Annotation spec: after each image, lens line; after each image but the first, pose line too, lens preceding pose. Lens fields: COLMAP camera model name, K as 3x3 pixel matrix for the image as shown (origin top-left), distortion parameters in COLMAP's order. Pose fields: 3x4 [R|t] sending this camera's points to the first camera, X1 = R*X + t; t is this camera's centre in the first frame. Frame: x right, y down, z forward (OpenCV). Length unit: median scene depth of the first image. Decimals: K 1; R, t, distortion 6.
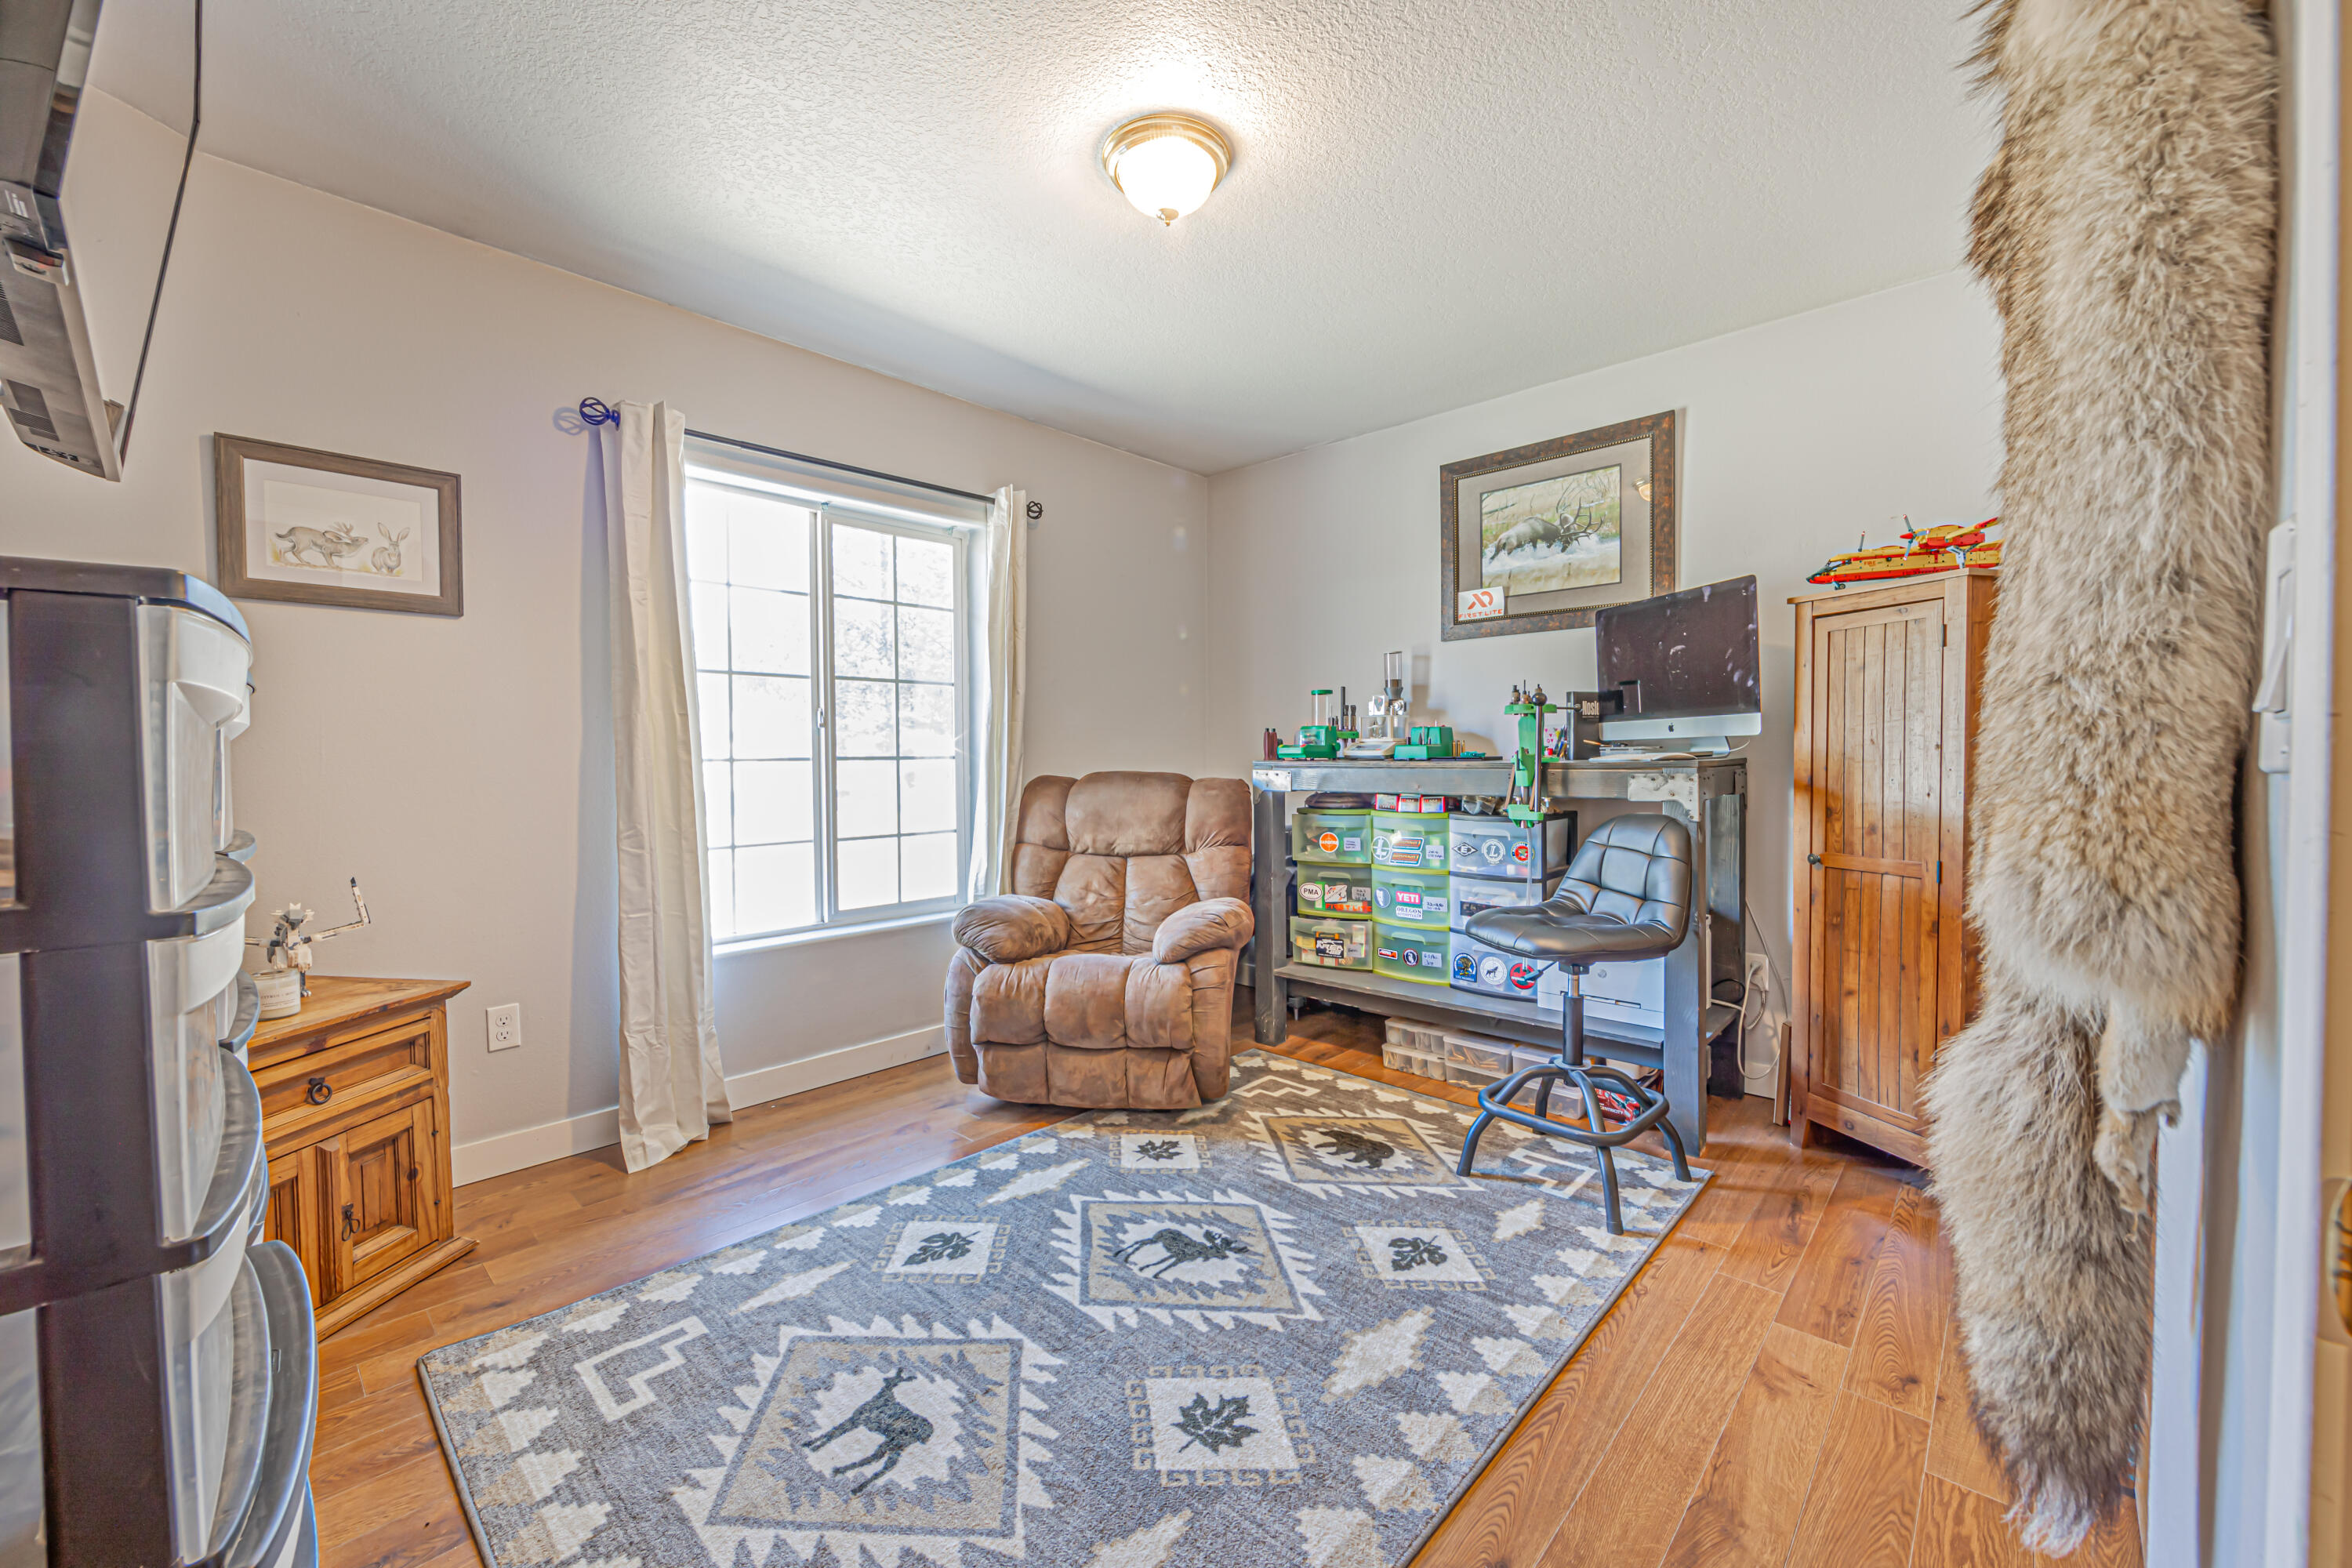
lens RADIAL K [[919.3, 0, 1185.3], [0, 919.3, 776.3], [0, 0, 1]] dist [-0.004118, -0.000524]
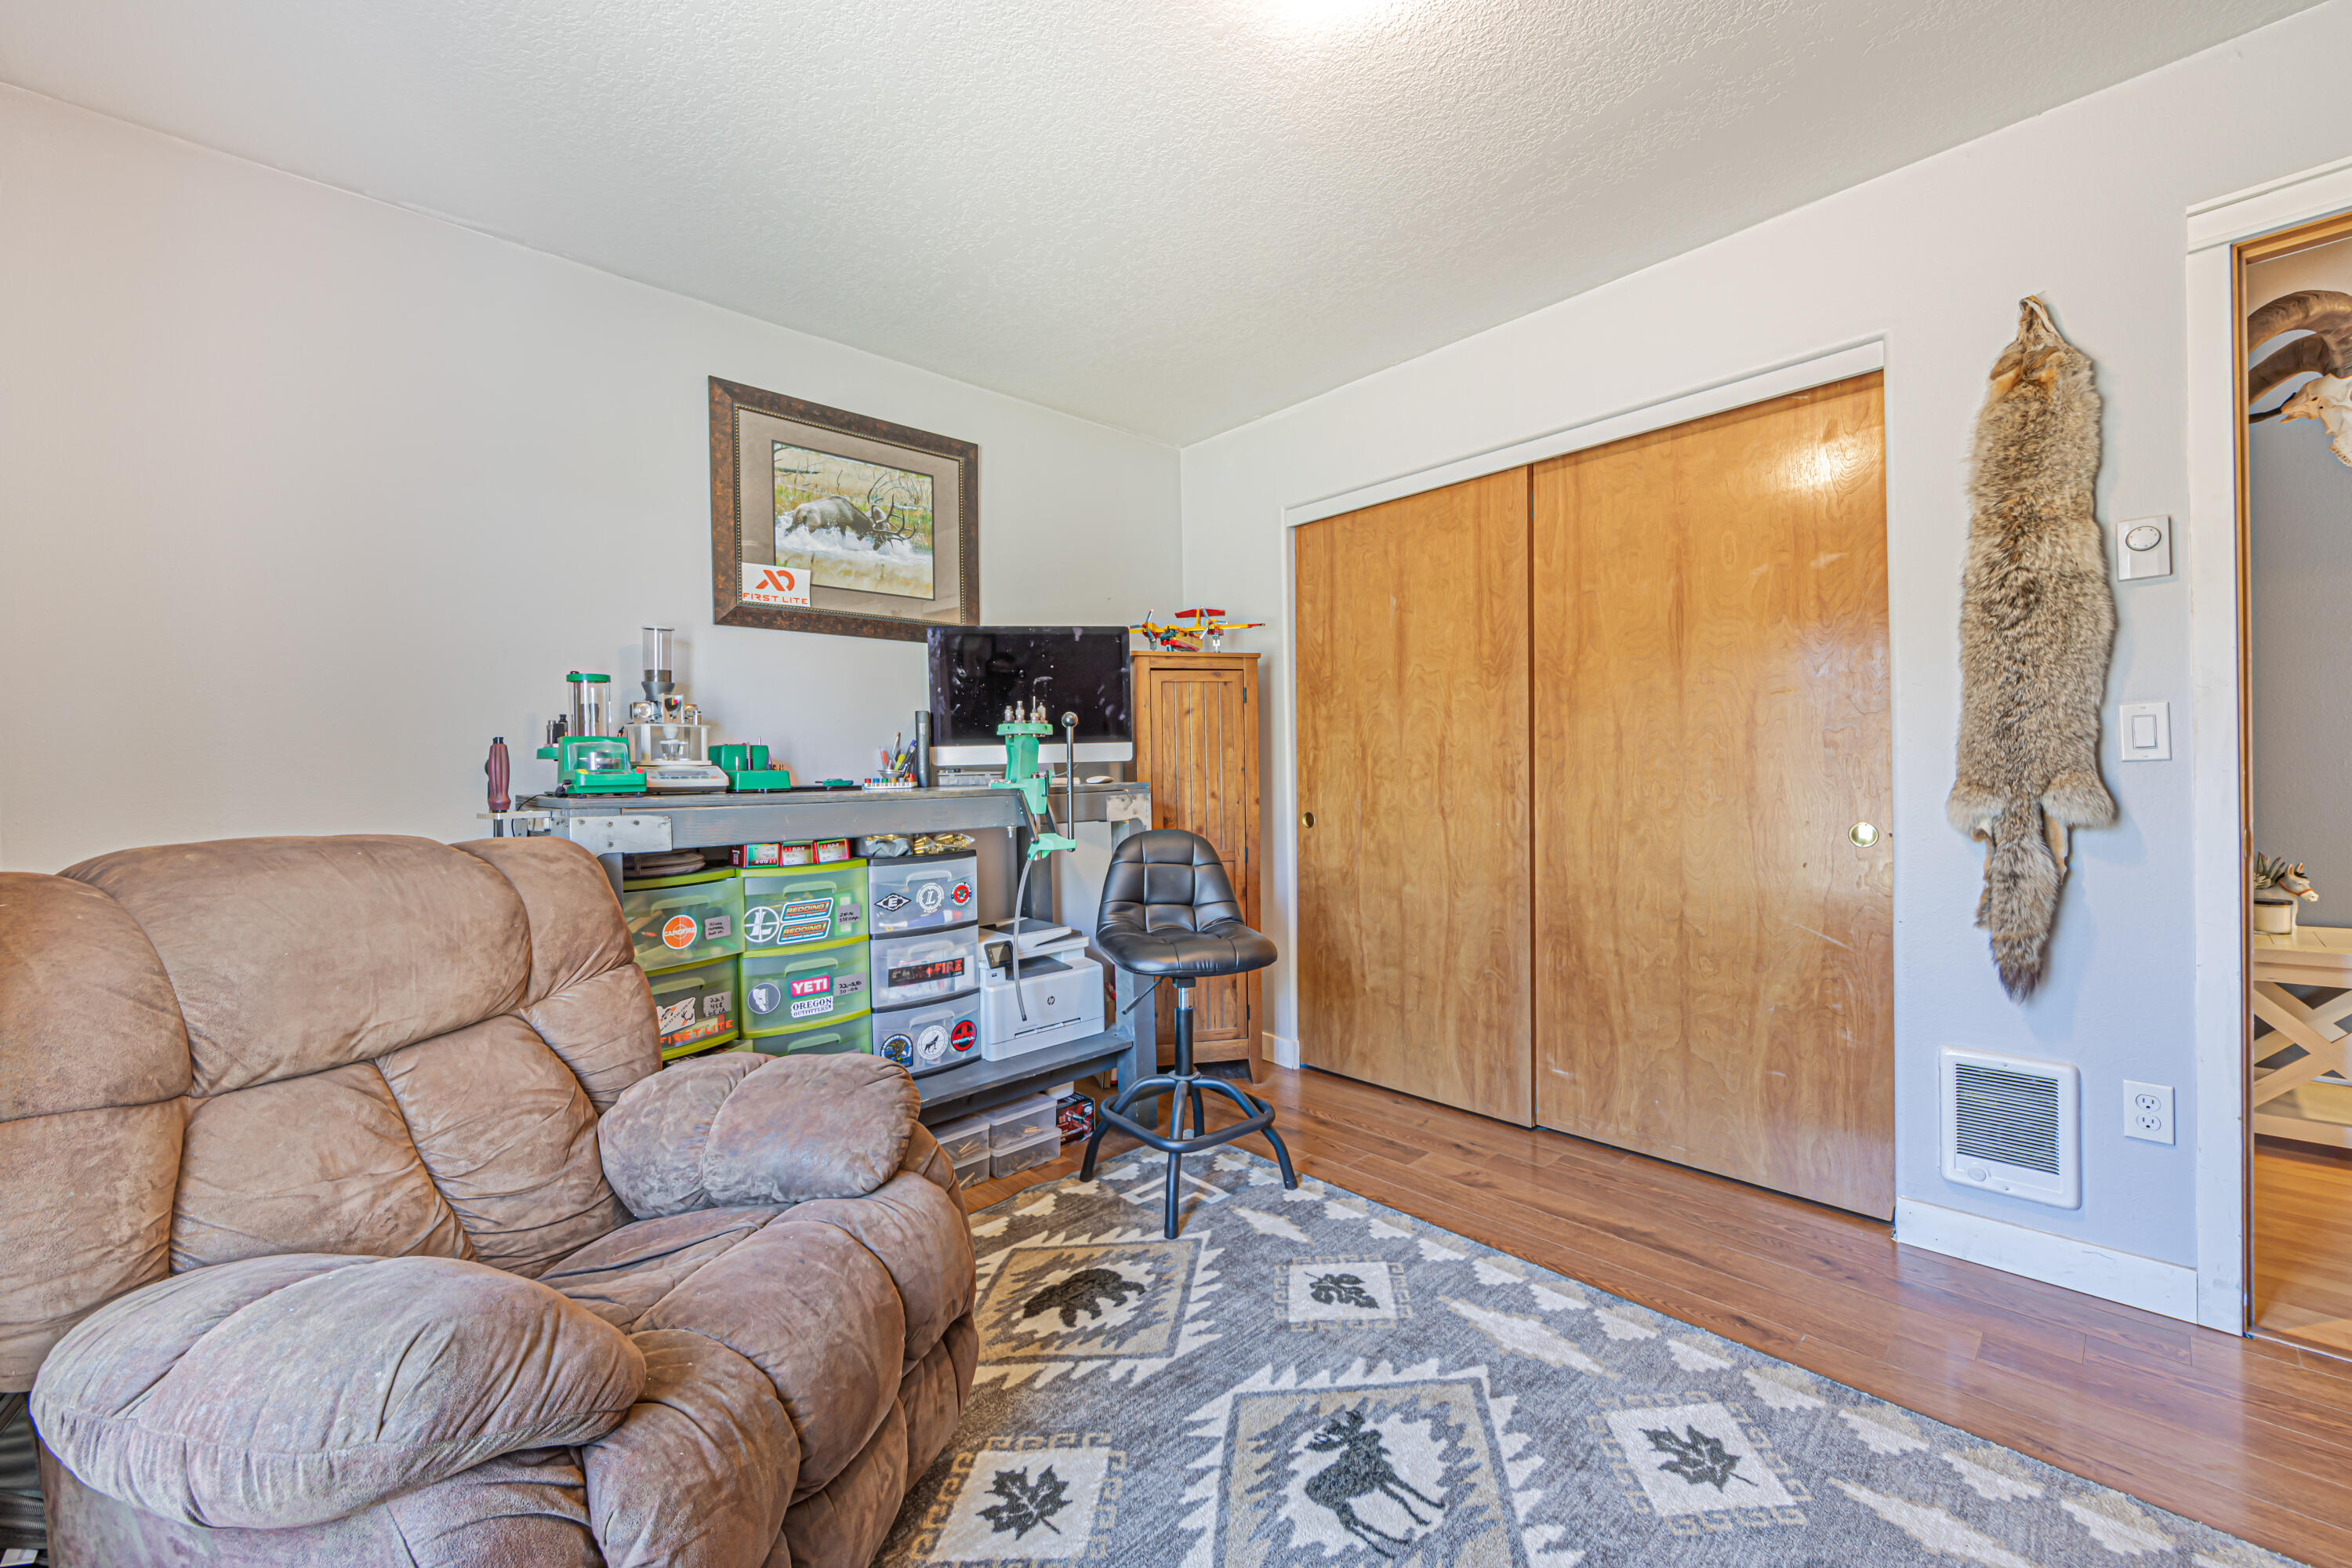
lens RADIAL K [[919.3, 0, 1185.3], [0, 919.3, 776.3], [0, 0, 1]] dist [-0.004118, -0.000524]
pose [[0.063412, -0.000665, 0.997987, -0.566289], [0.042452, 0.999096, -0.002032, -0.019322], [-0.997084, 0.042496, 0.063383, 0.848882]]
